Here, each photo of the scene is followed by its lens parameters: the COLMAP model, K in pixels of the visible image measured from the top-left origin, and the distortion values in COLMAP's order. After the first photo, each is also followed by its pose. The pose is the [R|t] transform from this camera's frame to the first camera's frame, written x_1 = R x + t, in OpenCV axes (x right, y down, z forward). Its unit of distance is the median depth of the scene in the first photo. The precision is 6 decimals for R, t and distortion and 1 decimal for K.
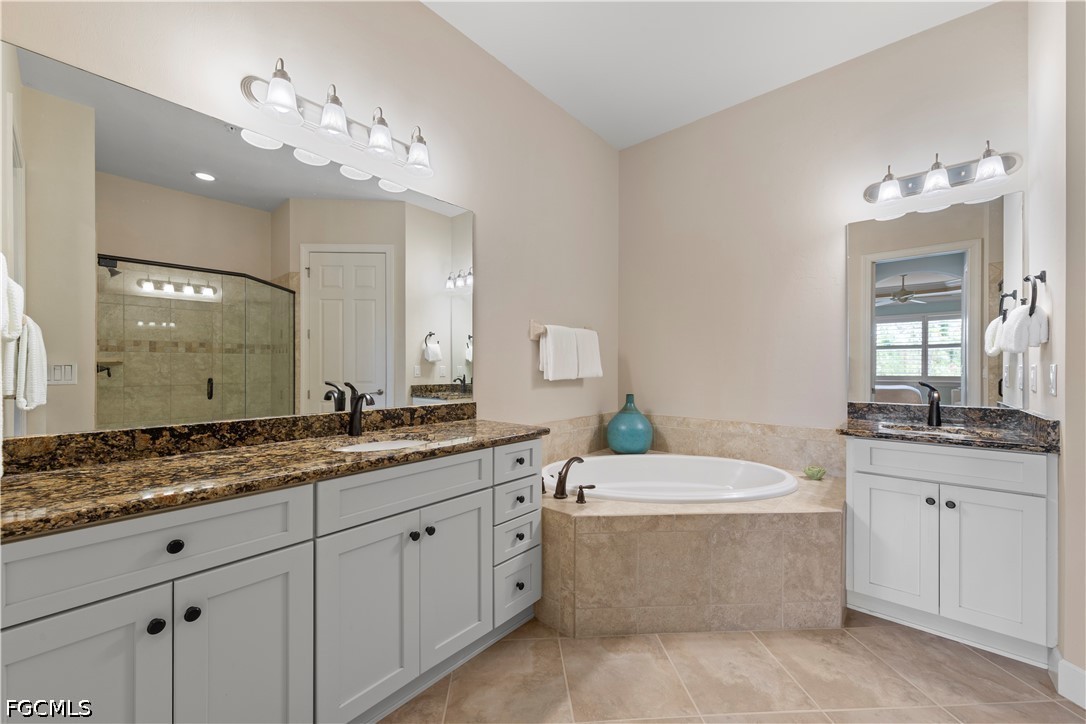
lens RADIAL K [[414.5, 0, 537.7], [0, 414.5, 368.9], [0, 0, 1]] dist [0.000877, 0.000026]
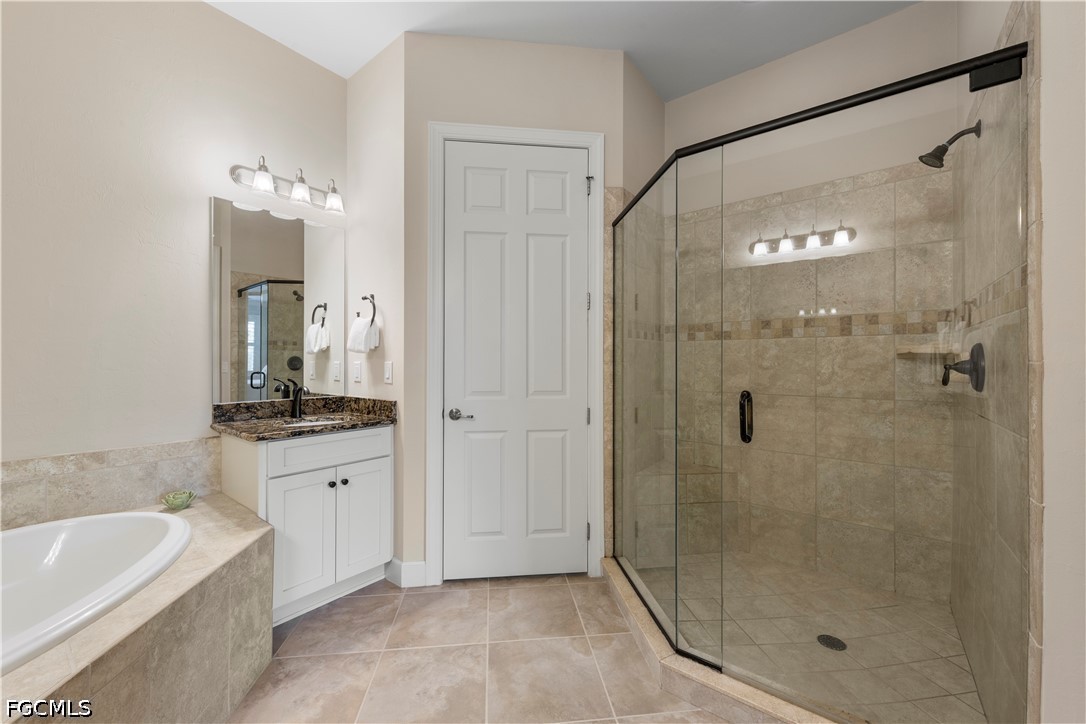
lens RADIAL K [[414.5, 0, 537.7], [0, 414.5, 368.9], [0, 0, 1]] dist [0.000877, 0.000026]
pose [[-0.047522, -0.010440, 0.998816, -0.174460], [0.005542, 0.999927, 0.010715, 0.001672], [-0.998855, 0.006045, -0.047461, 0.484818]]
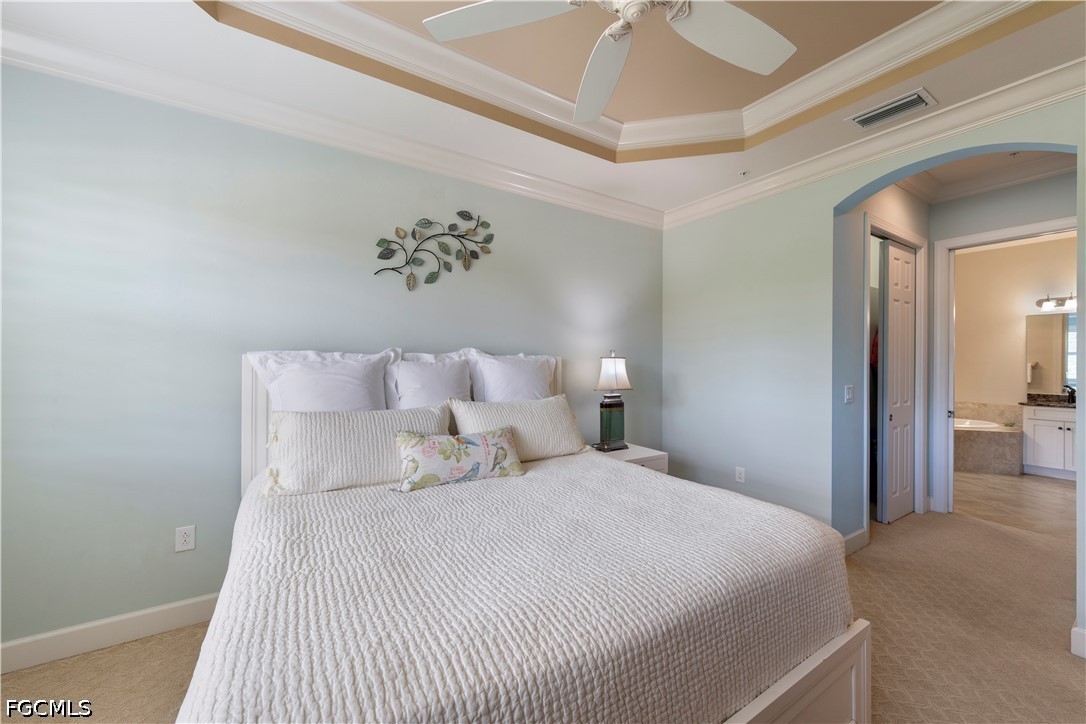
lens RADIAL K [[414.7, 0, 543.0], [0, 414.7, 362.0], [0, 0, 1]] dist [0.000104, -0.000032]
pose [[0.962301, 0.005104, -0.271940, -1.541696], [-0.006528, 0.999969, -0.004334, -0.082424], [0.271910, 0.005946, 0.962304, -2.476067]]
